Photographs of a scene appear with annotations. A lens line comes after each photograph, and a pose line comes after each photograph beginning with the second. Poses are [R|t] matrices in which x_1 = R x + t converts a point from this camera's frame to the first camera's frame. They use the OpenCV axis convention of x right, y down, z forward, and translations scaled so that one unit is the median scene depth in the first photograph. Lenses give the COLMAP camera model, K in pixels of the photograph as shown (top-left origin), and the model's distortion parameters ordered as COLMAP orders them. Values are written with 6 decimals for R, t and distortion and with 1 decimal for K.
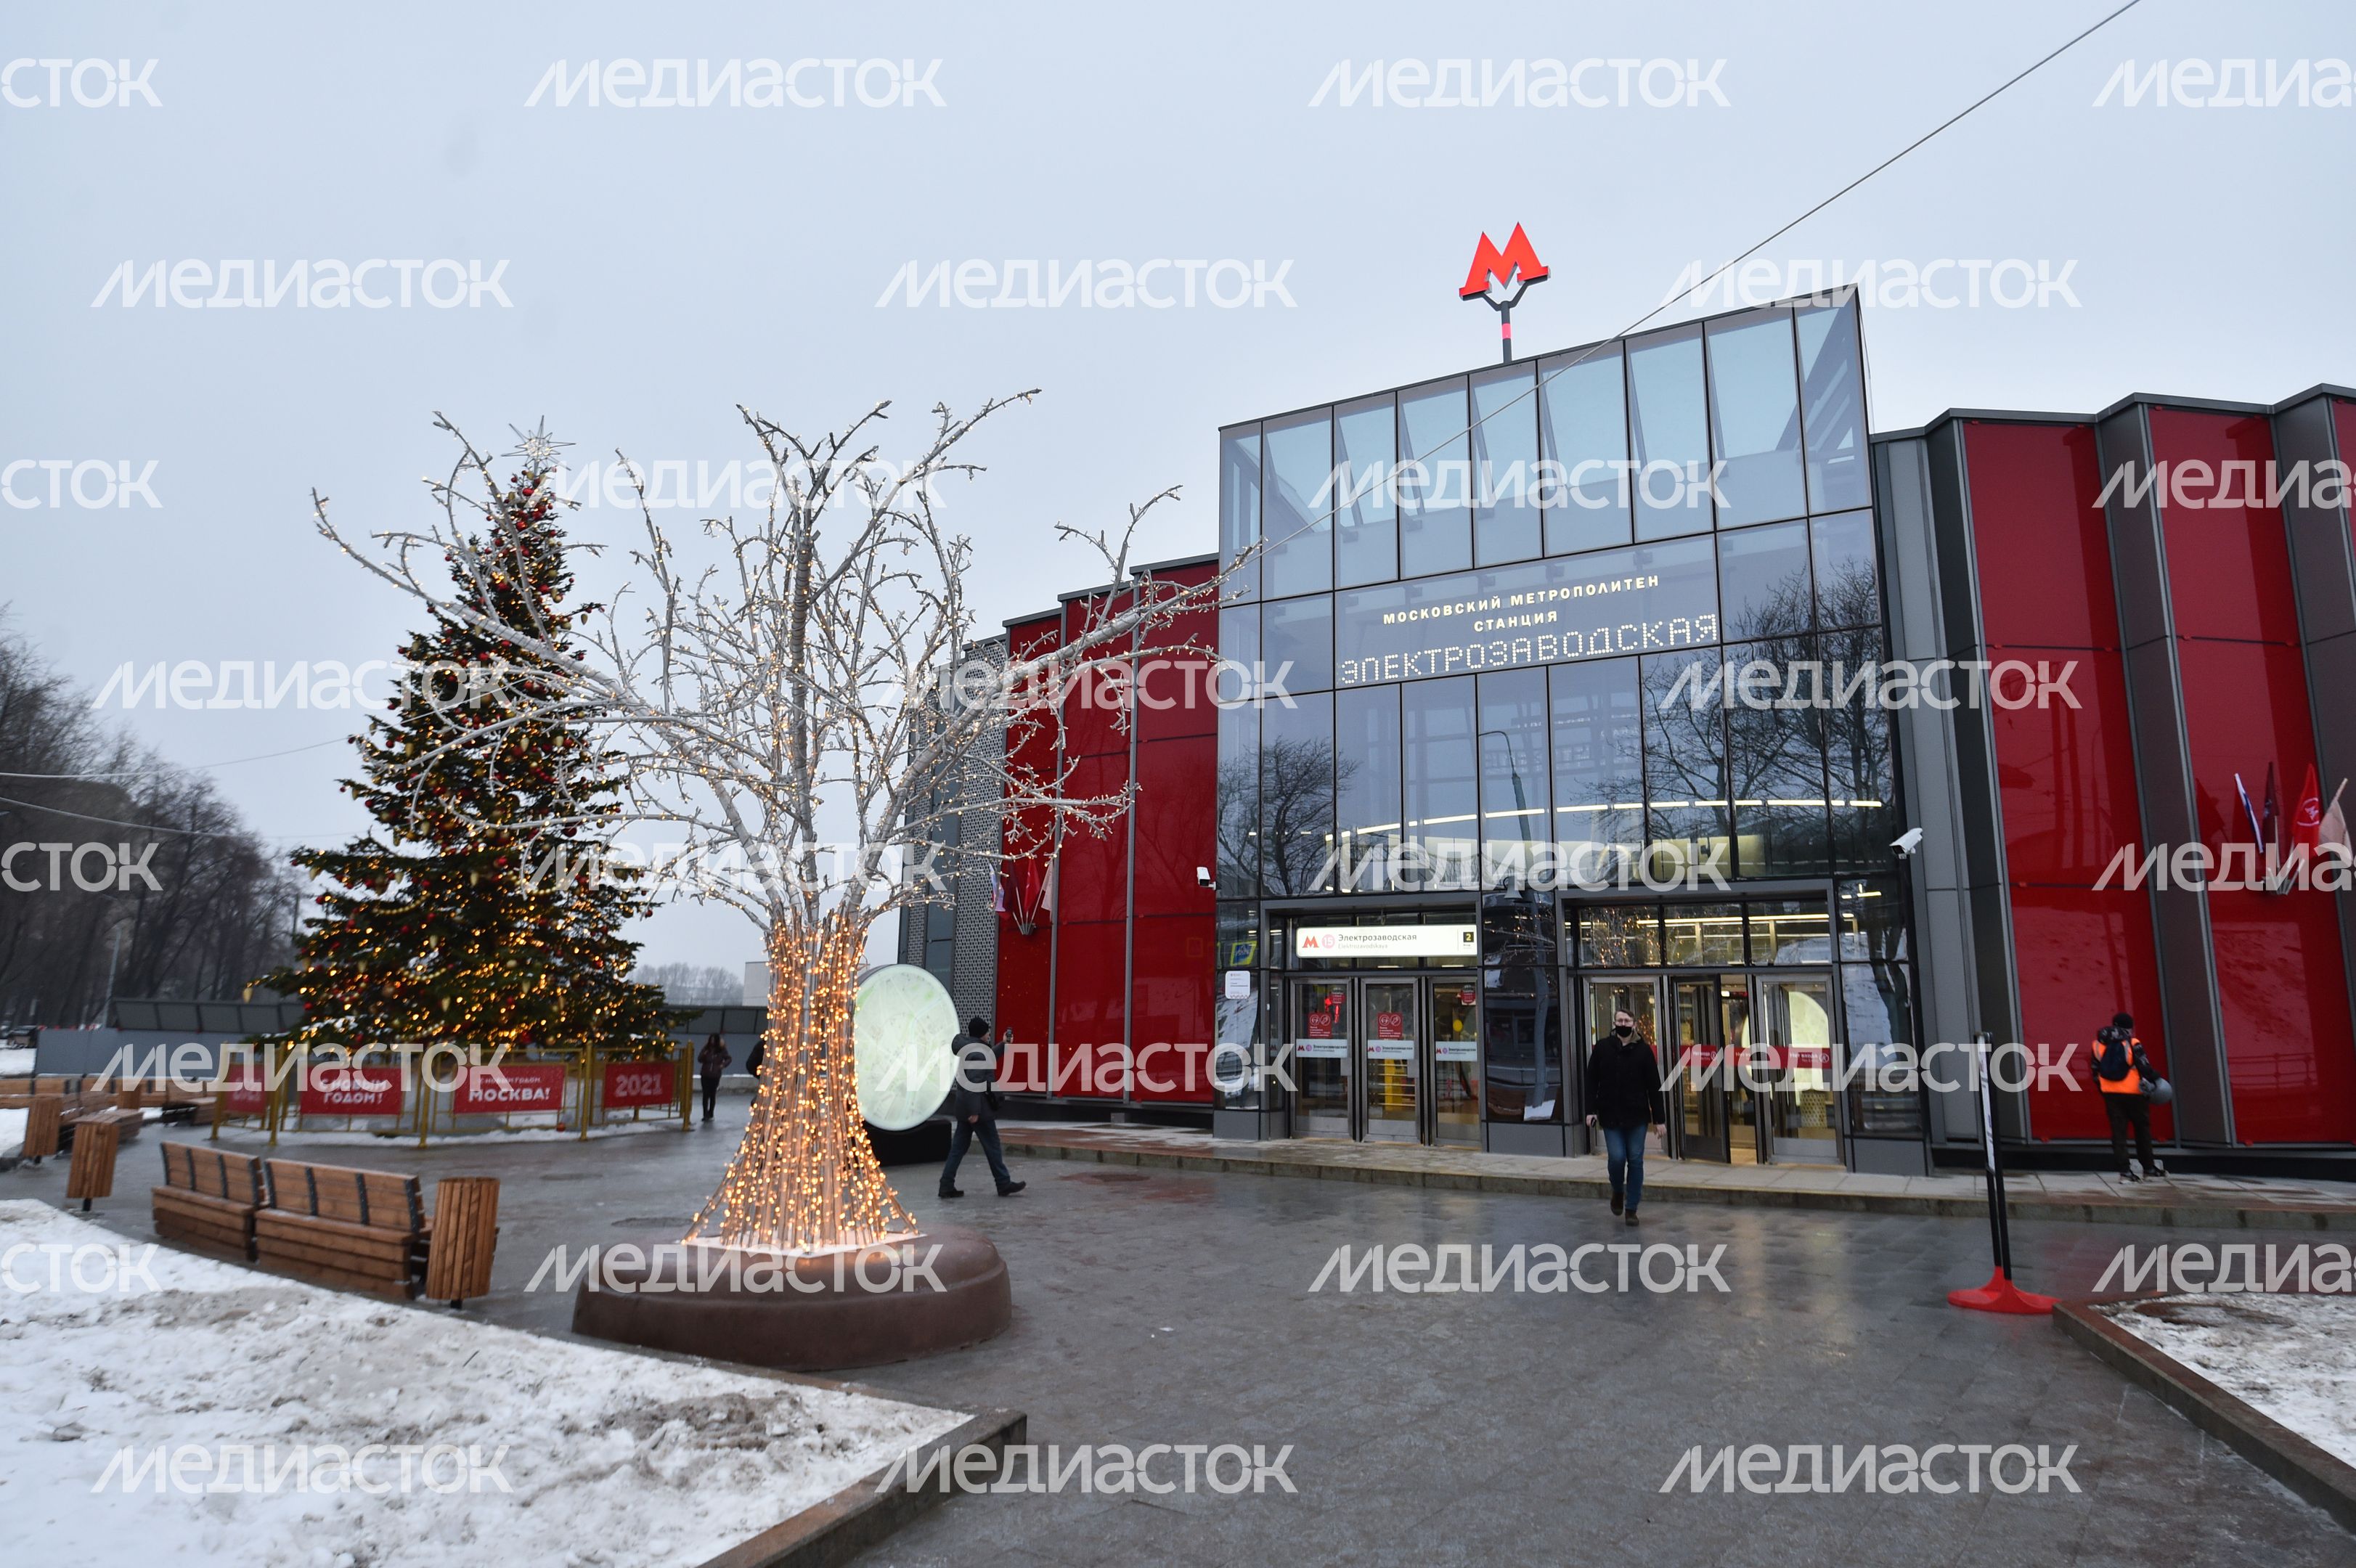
lens RADIAL K [[1414.3, 0, 1181.6], [0, 1414.3, 769.1], [0, 0, 1]] dist [0.031893, -0.001248]
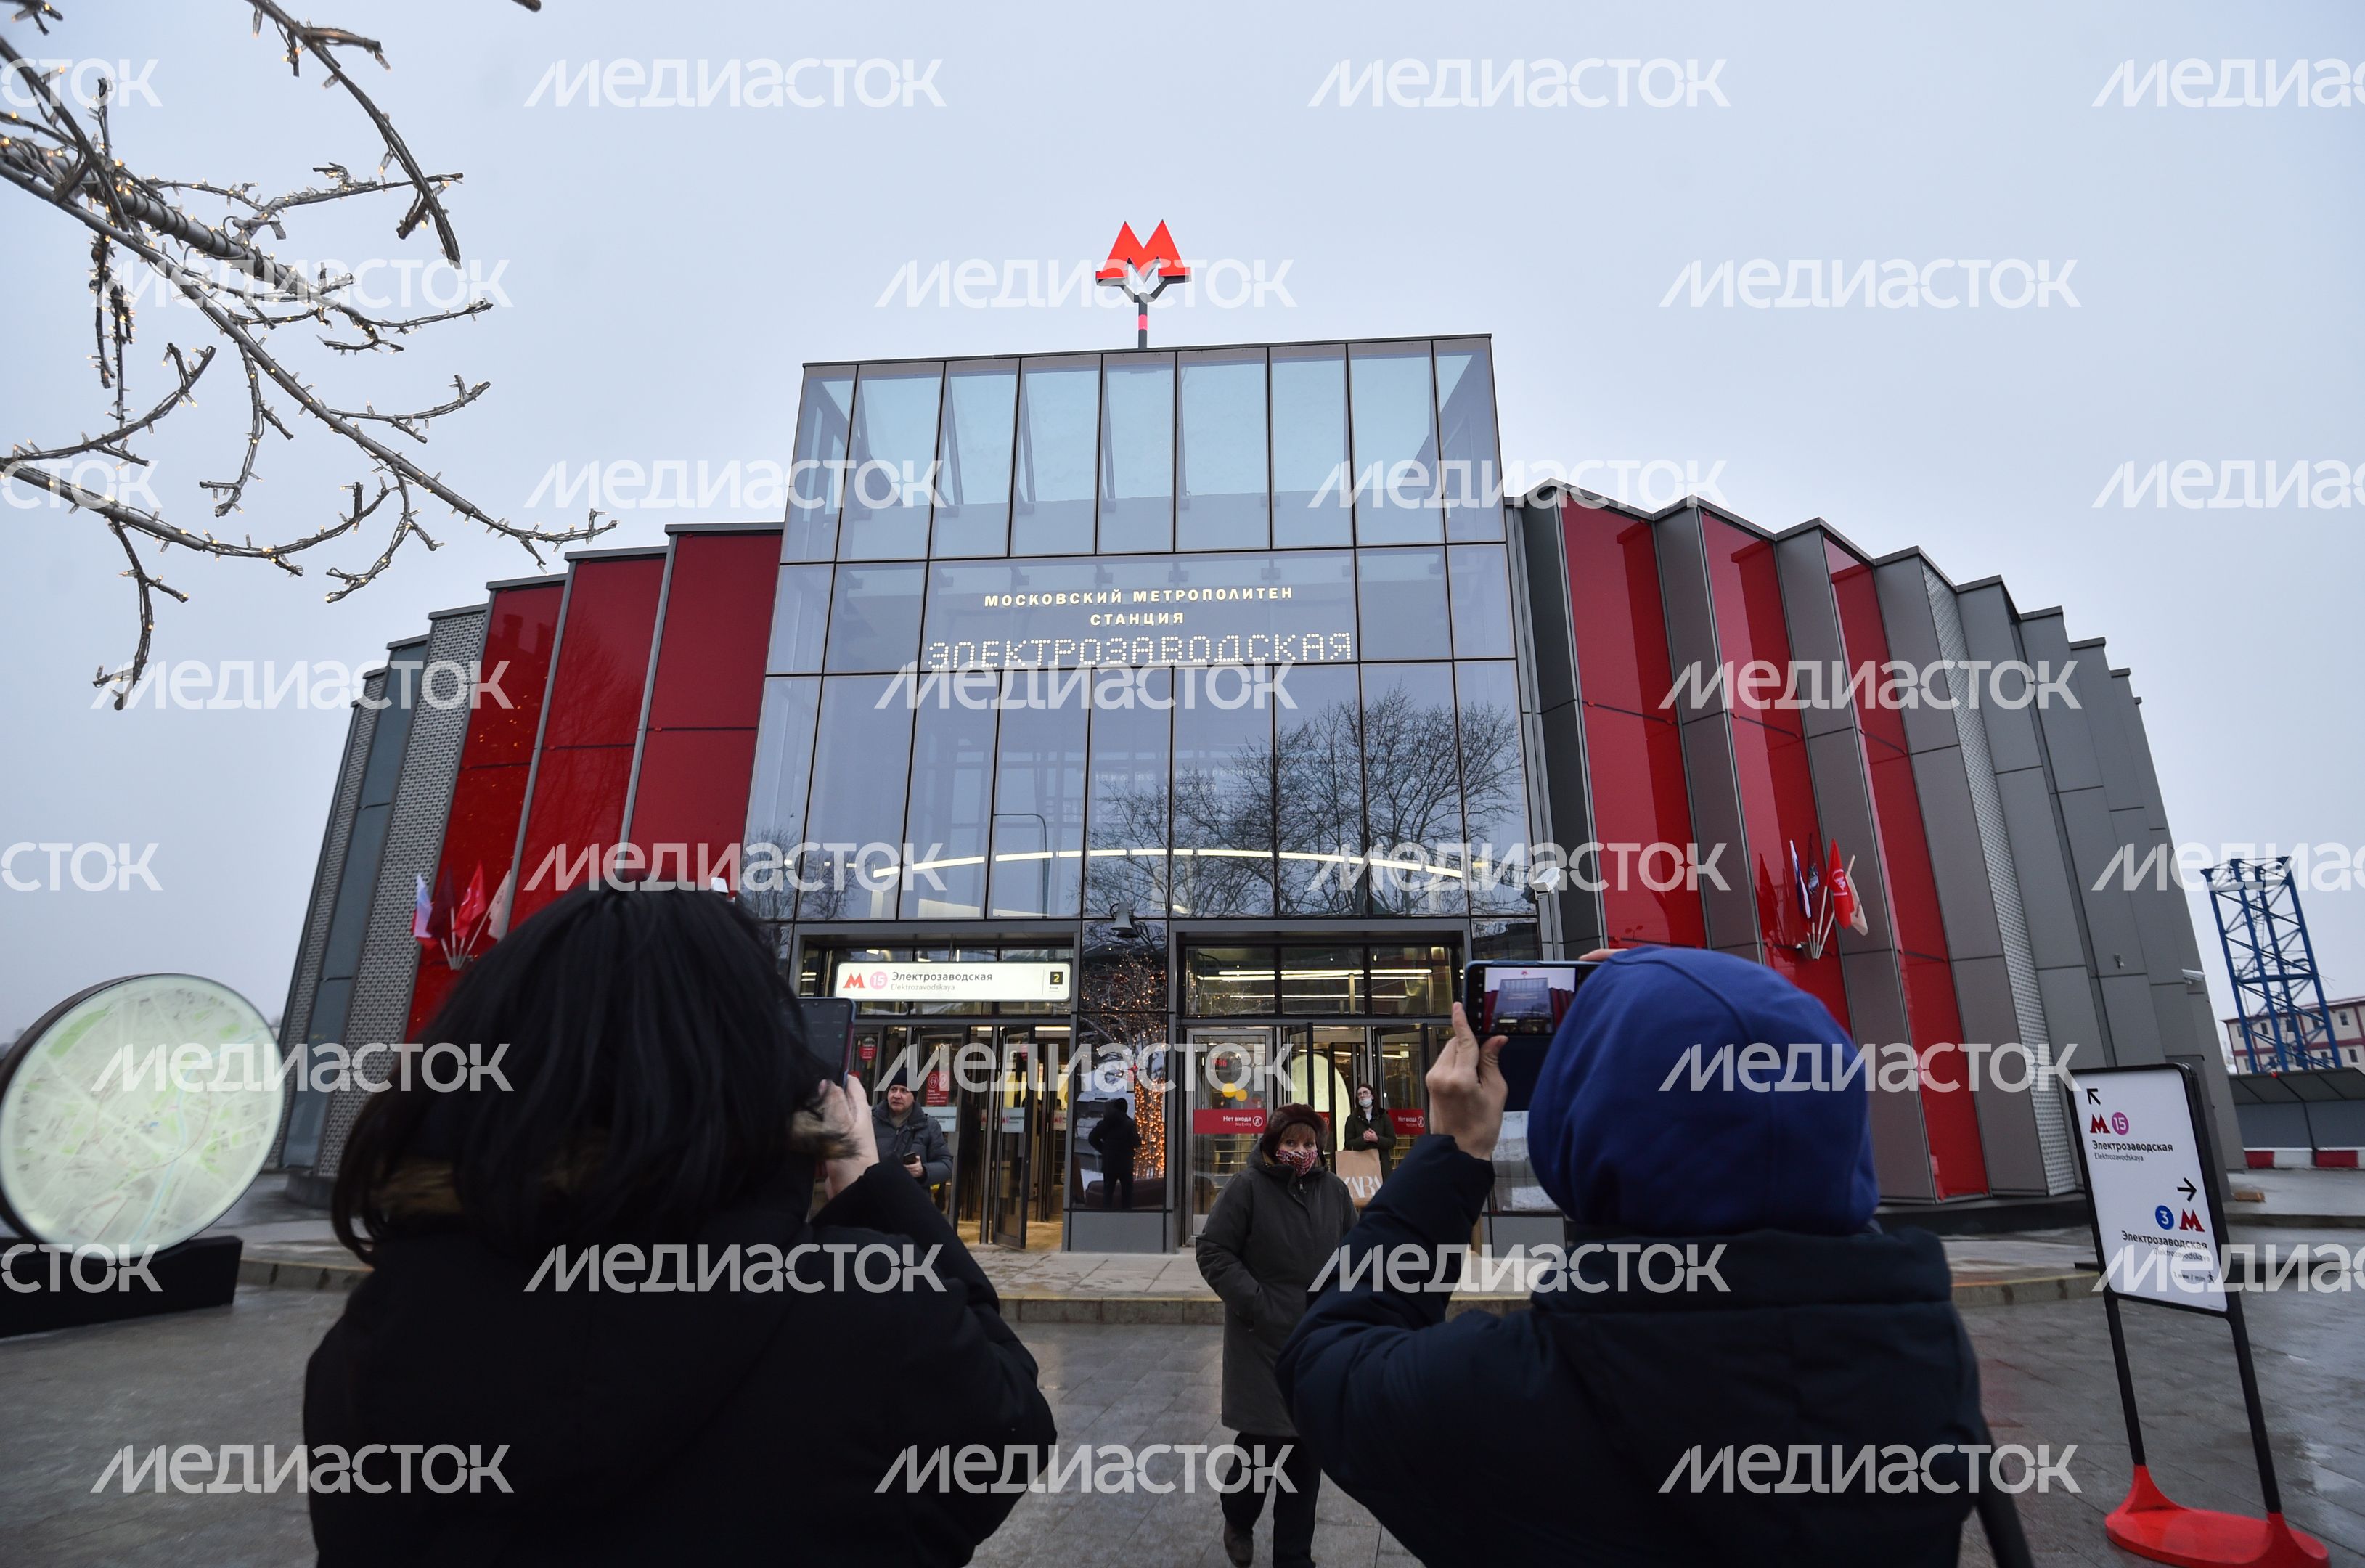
lens RADIAL K [[1109.2, 0, 1181.9], [0, 1109.2, 783.4], [0, 0, 1]] dist [0.006258, 0.000067]
pose [[0.915817, 0.113508, 0.385221, 0.006926], [-0.072395, 0.990173, -0.119650, 0.076415], [-0.395016, 0.081689, 0.915035, 0.360998]]
